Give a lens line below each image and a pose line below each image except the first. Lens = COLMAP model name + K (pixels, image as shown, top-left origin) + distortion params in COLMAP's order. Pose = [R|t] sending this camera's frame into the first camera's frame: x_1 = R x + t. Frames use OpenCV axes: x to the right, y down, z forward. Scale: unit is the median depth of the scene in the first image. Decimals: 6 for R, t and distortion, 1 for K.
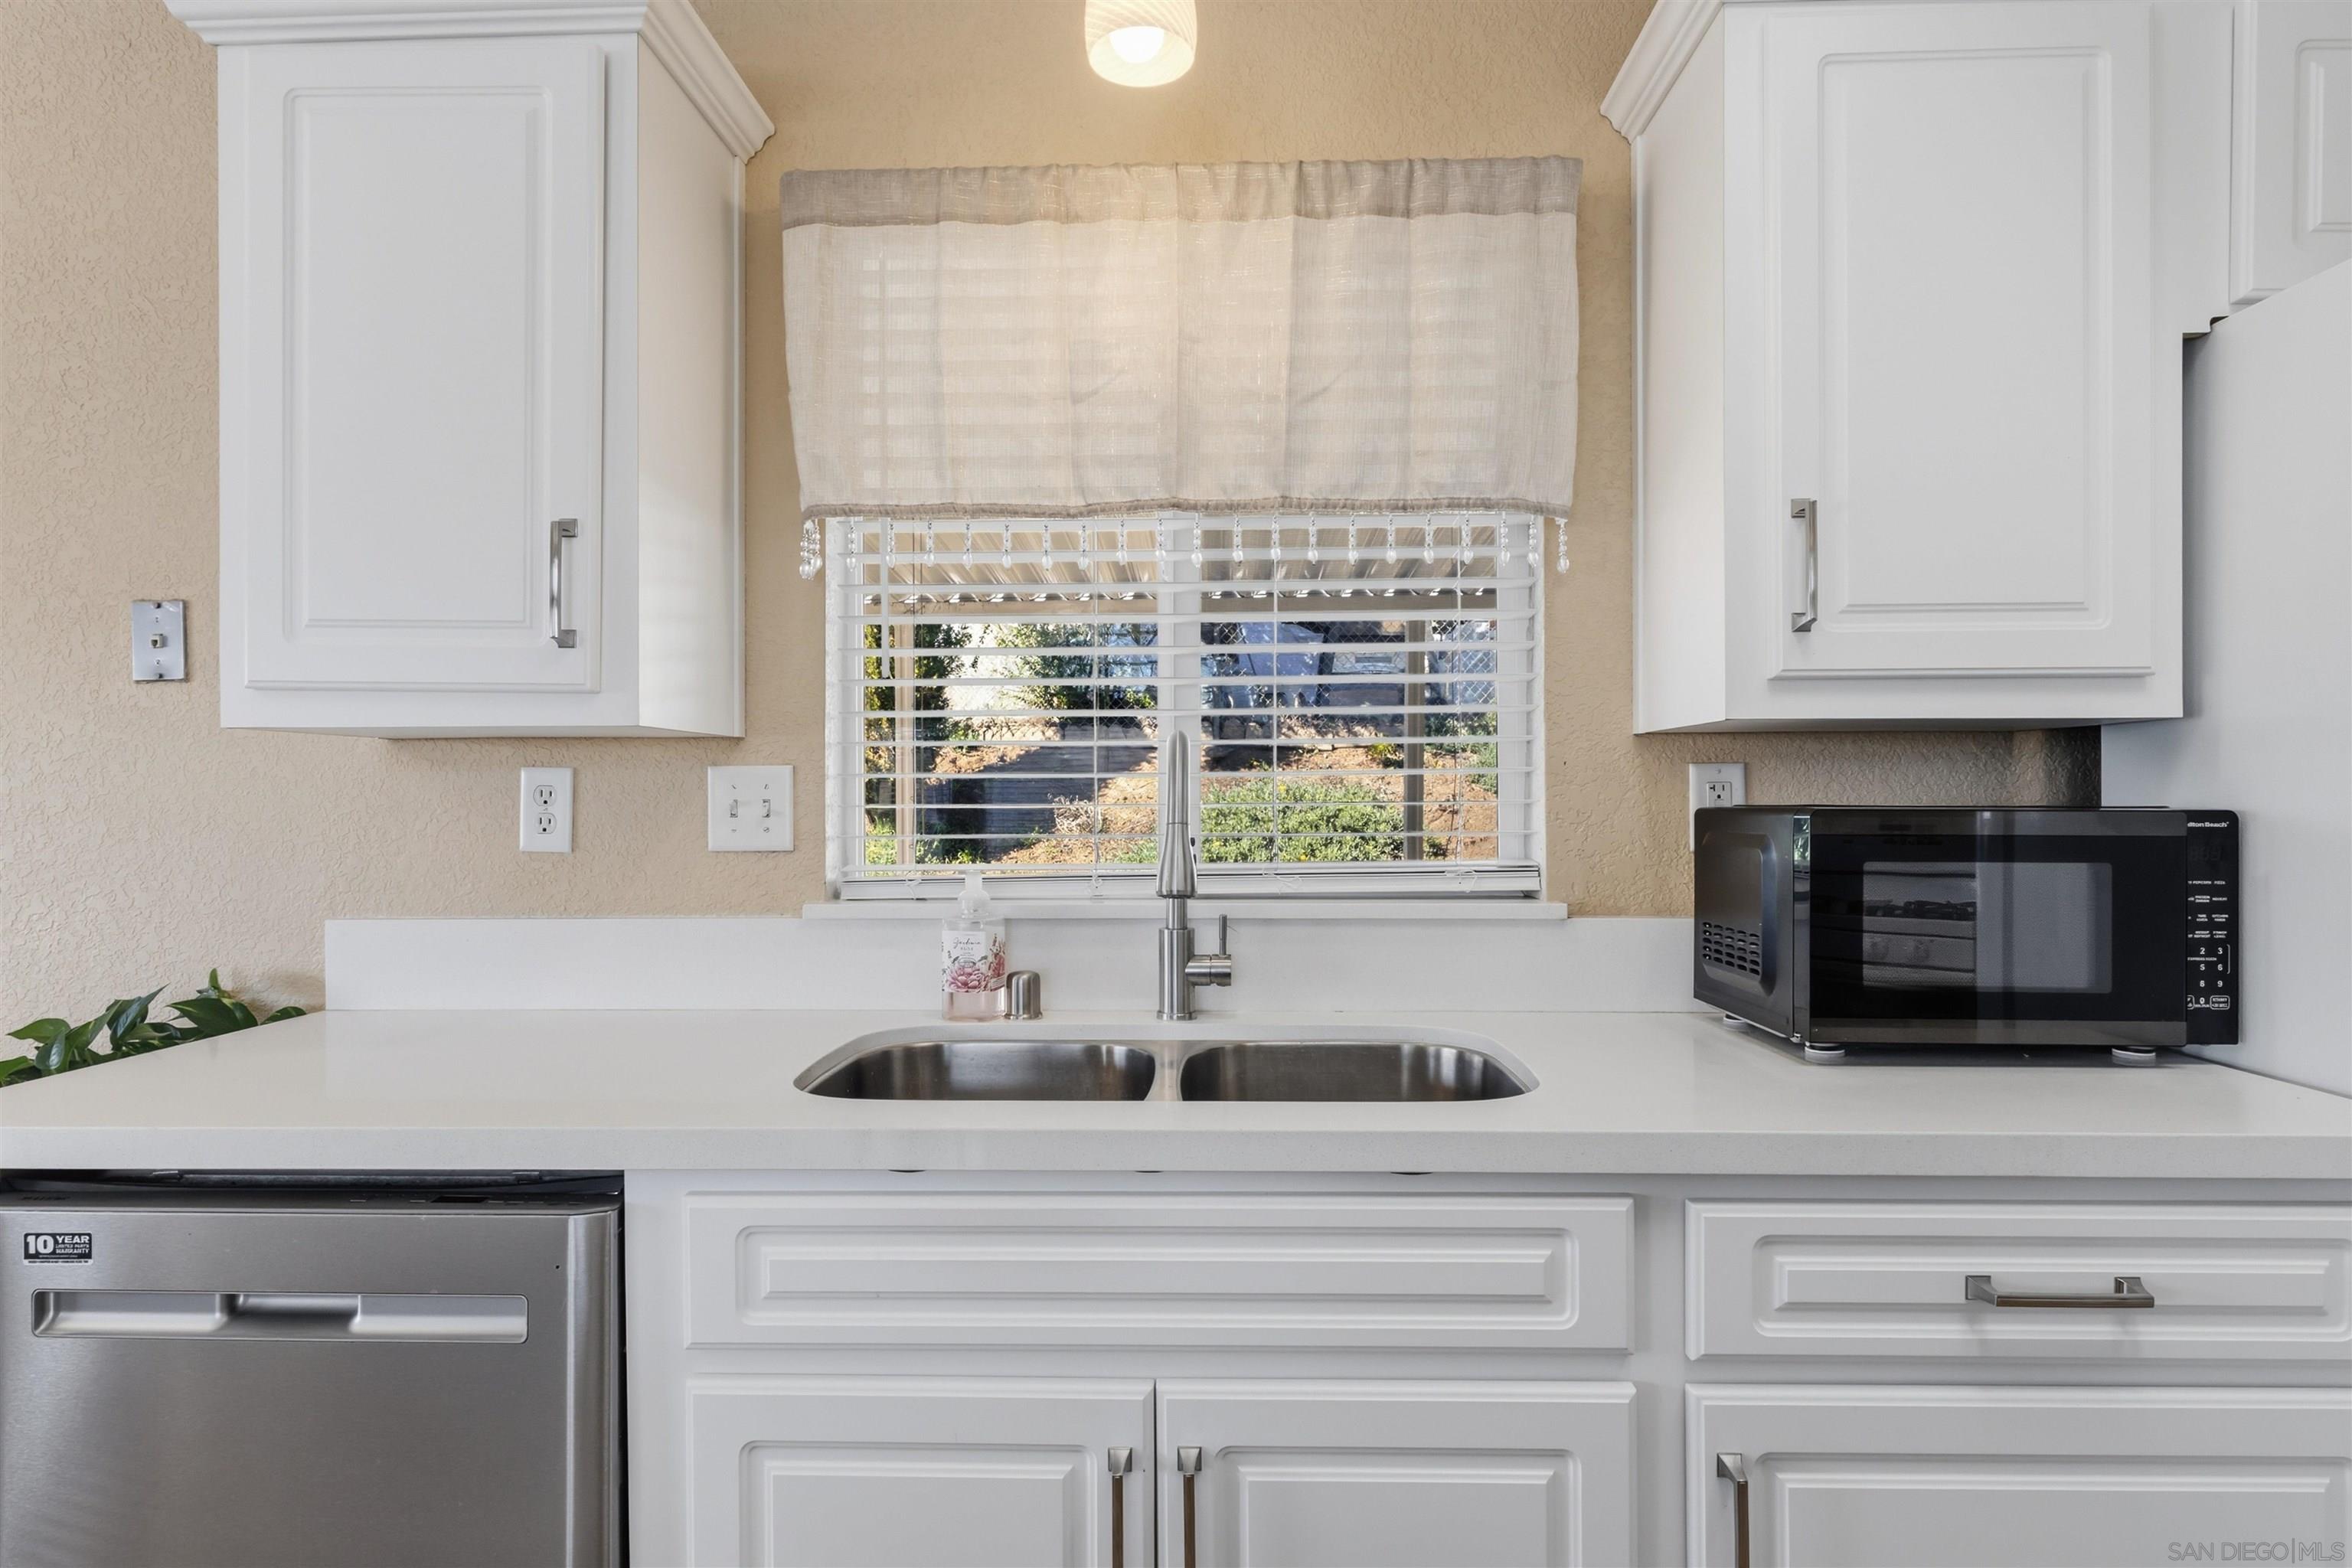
lens RADIAL K [[1269.9, 0, 1176.0], [0, 1269.9, 784.0], [0, 0, 1]] dist [-0.002214, -0.000471]
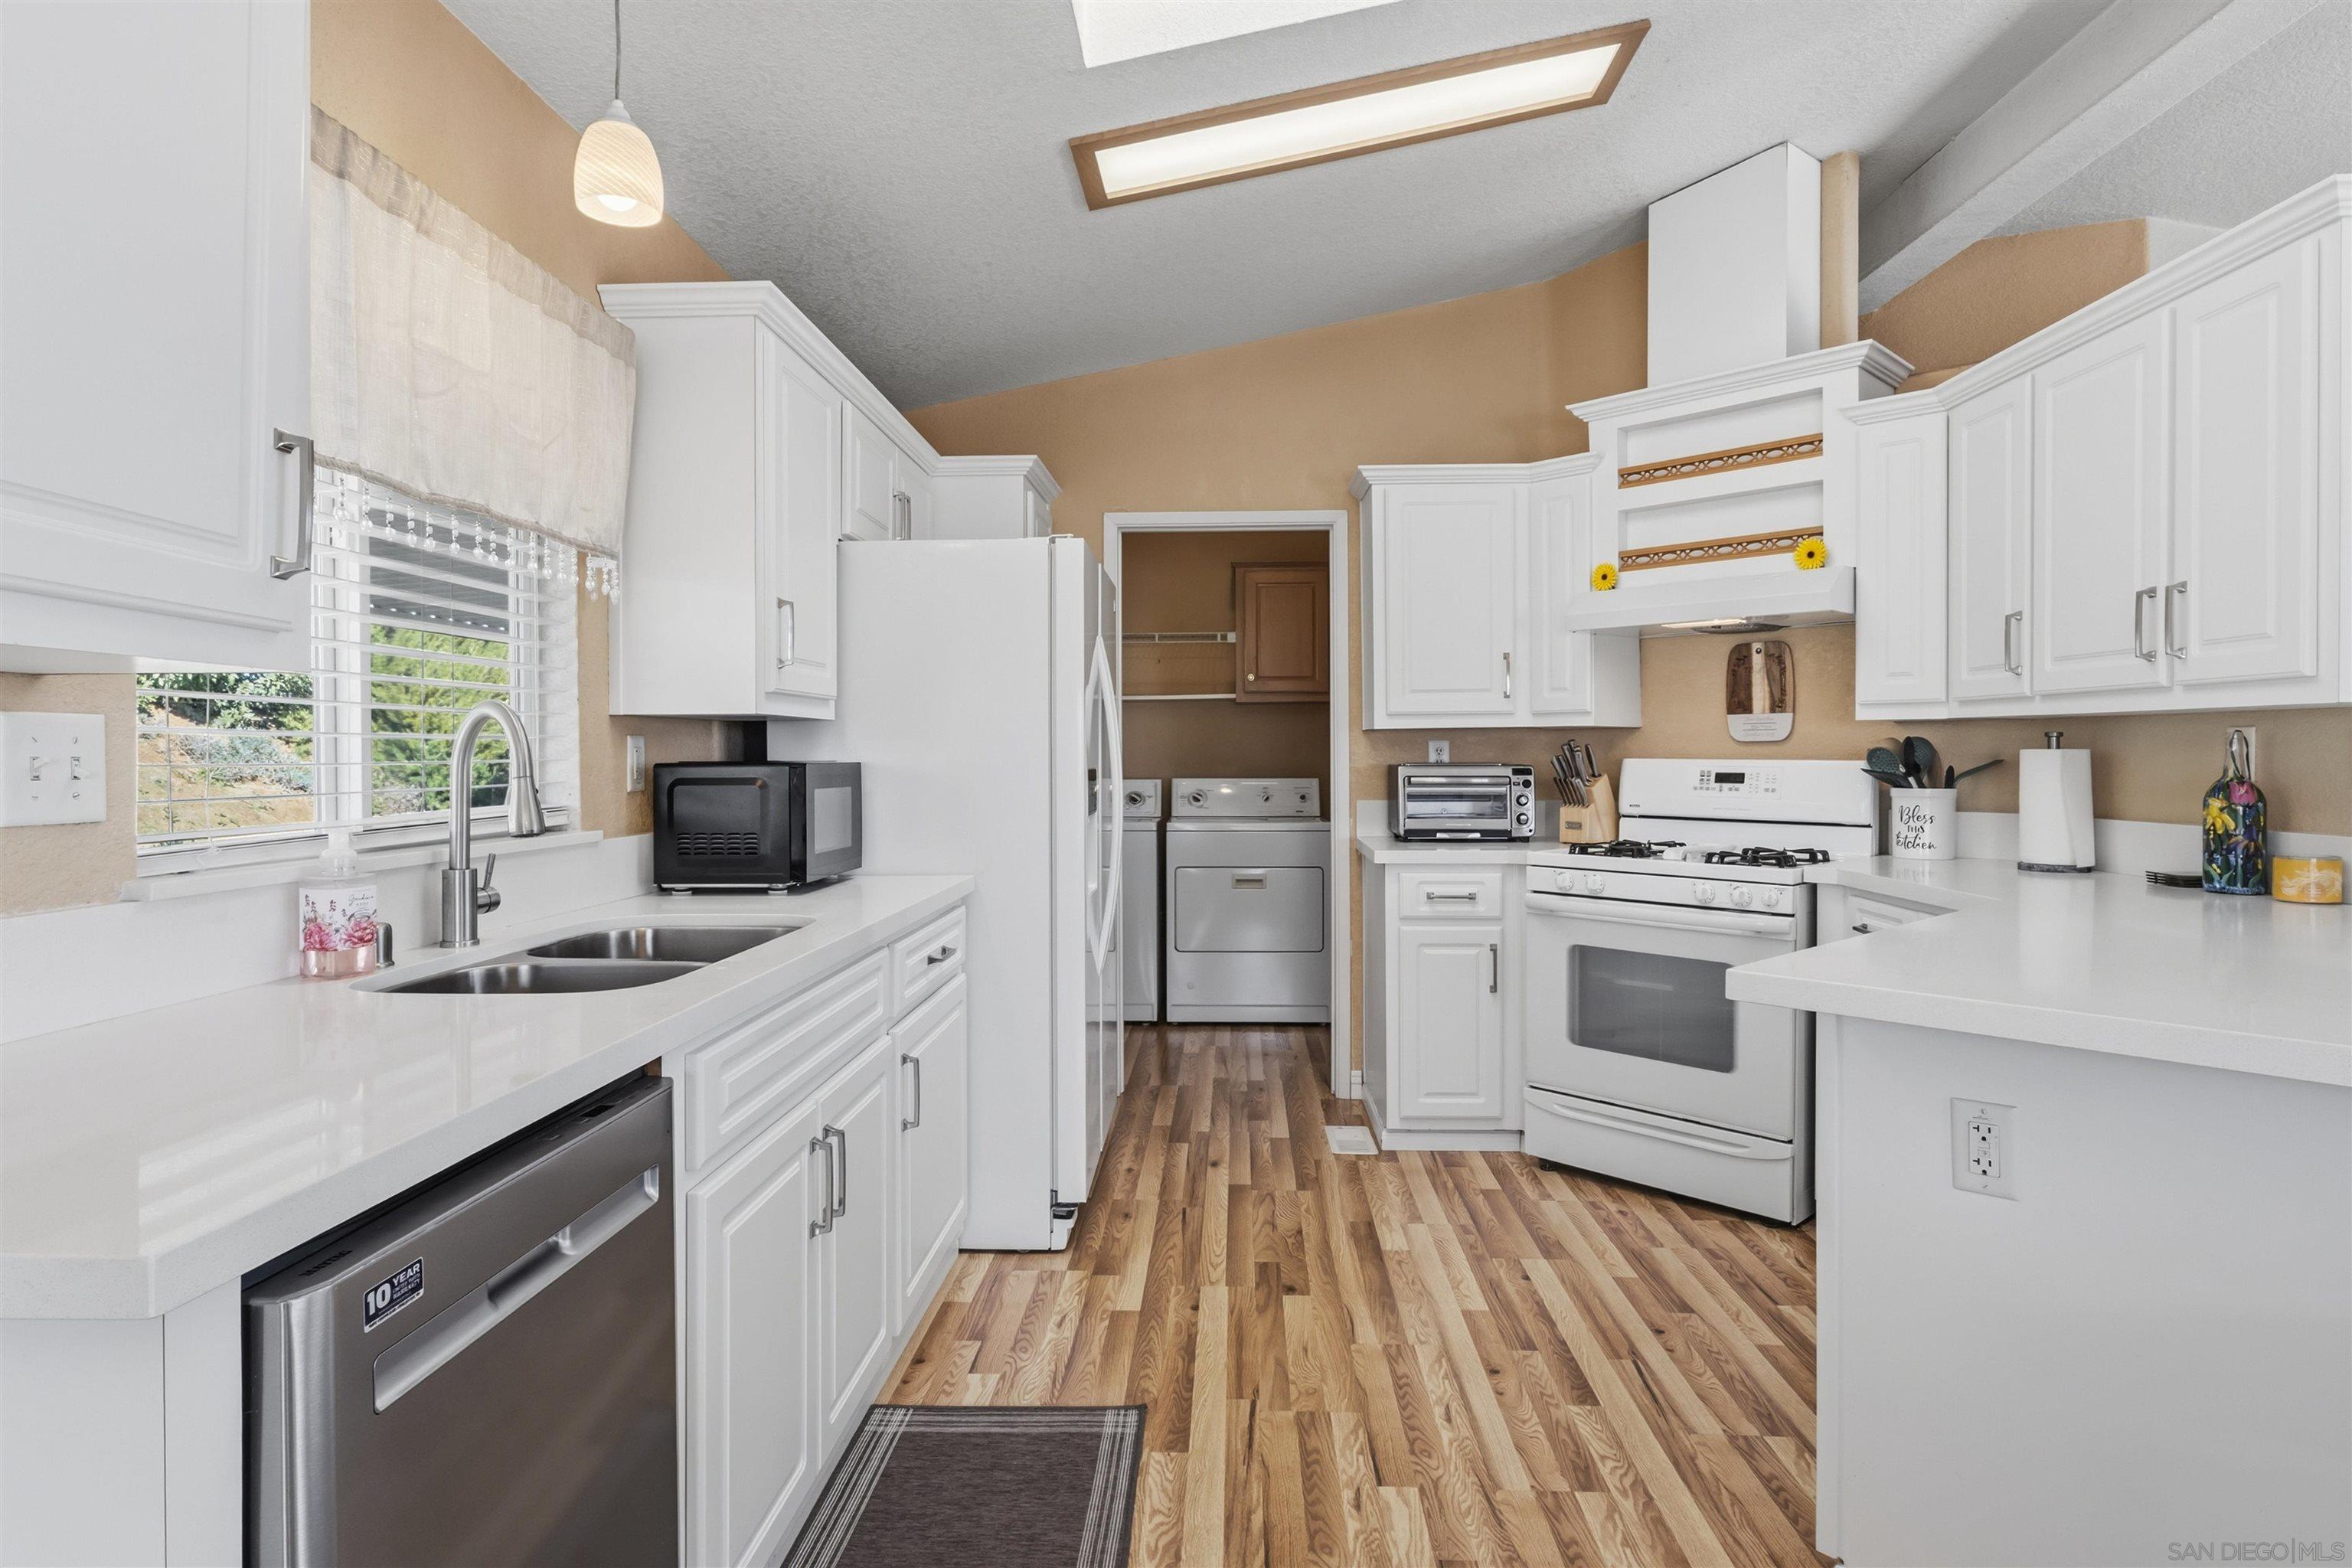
lens RADIAL K [[1268.4, 0, 1189.4], [0, 1268.4, 755.5], [0, 0, 1]] dist [0.001450, -0.000057]
pose [[0.006200, 0.003168, 0.999976, -1.699242], [0.001507, 0.999994, -0.003177, 0.022387], [-0.999980, 0.001527, 0.006195, 0.480126]]
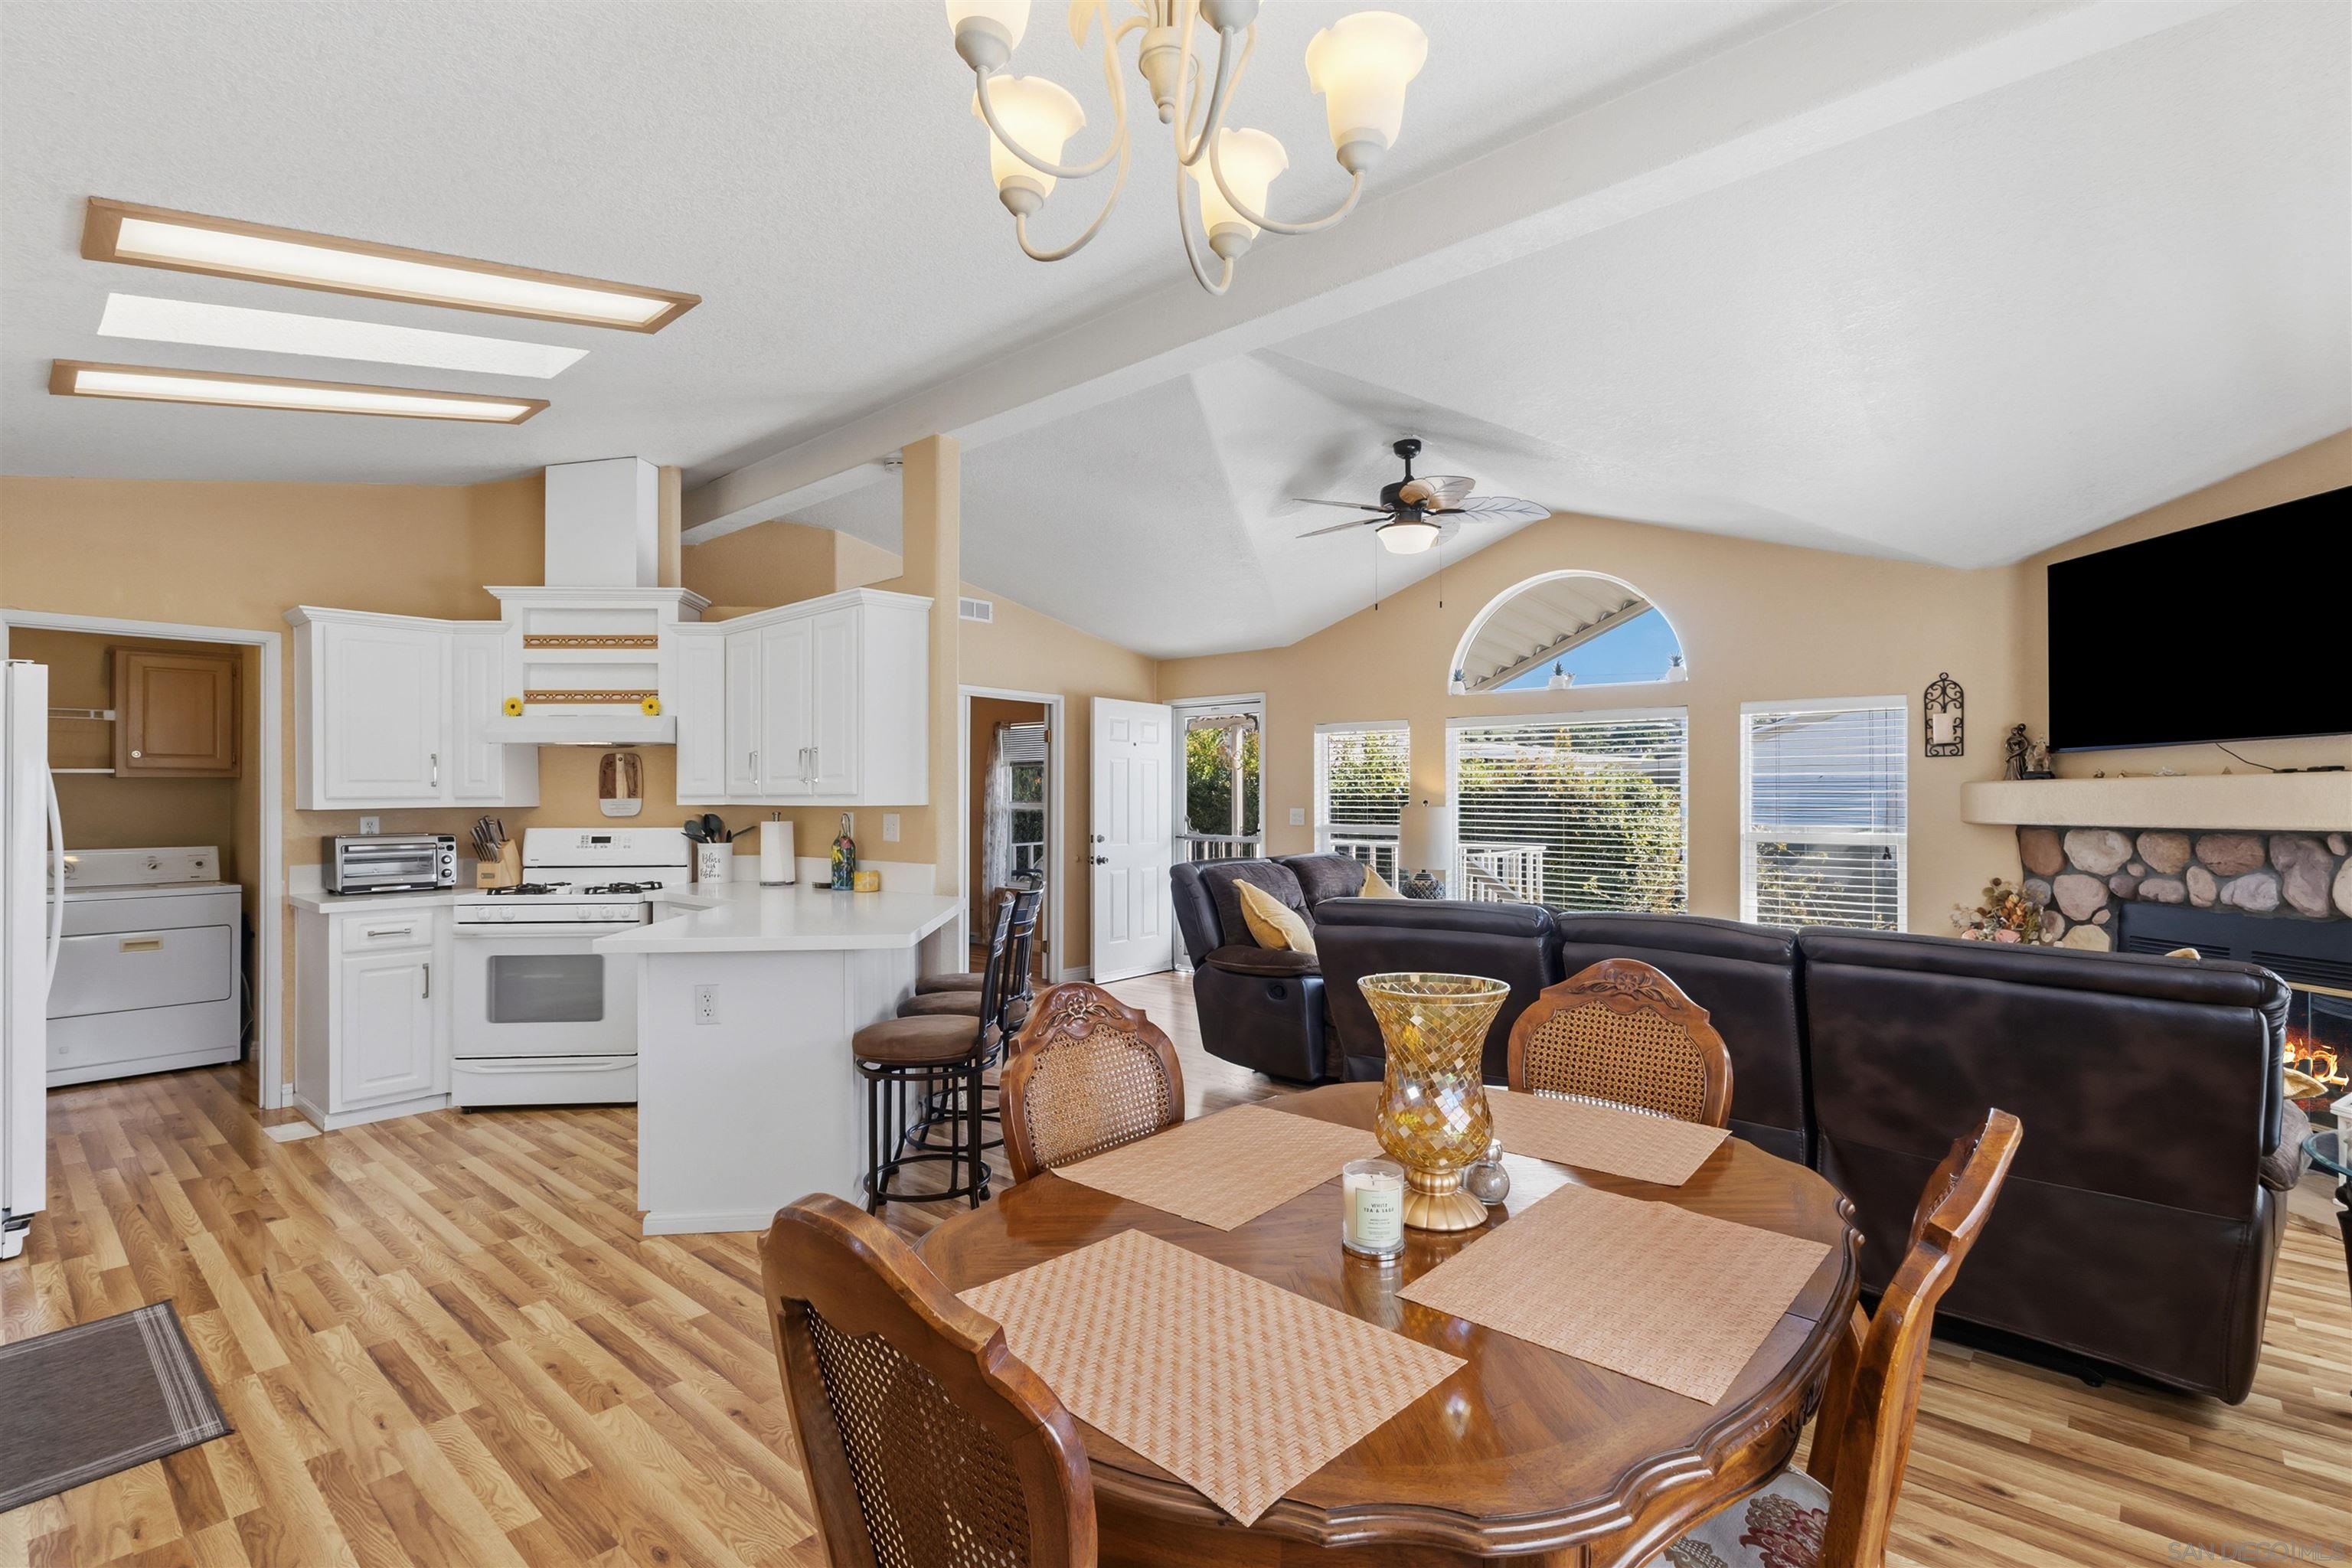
lens RADIAL K [[1091.2, 0, 1176.0], [0, 1091.2, 784.0], [0, 0, 1]] dist [0.004324, 0.000575]
pose [[-0.766969, 0.017169, 0.641454, -2.784512], [0.010380, 0.999843, -0.014350, -0.048338], [-0.641600, -0.004348, -0.767027, 0.906045]]
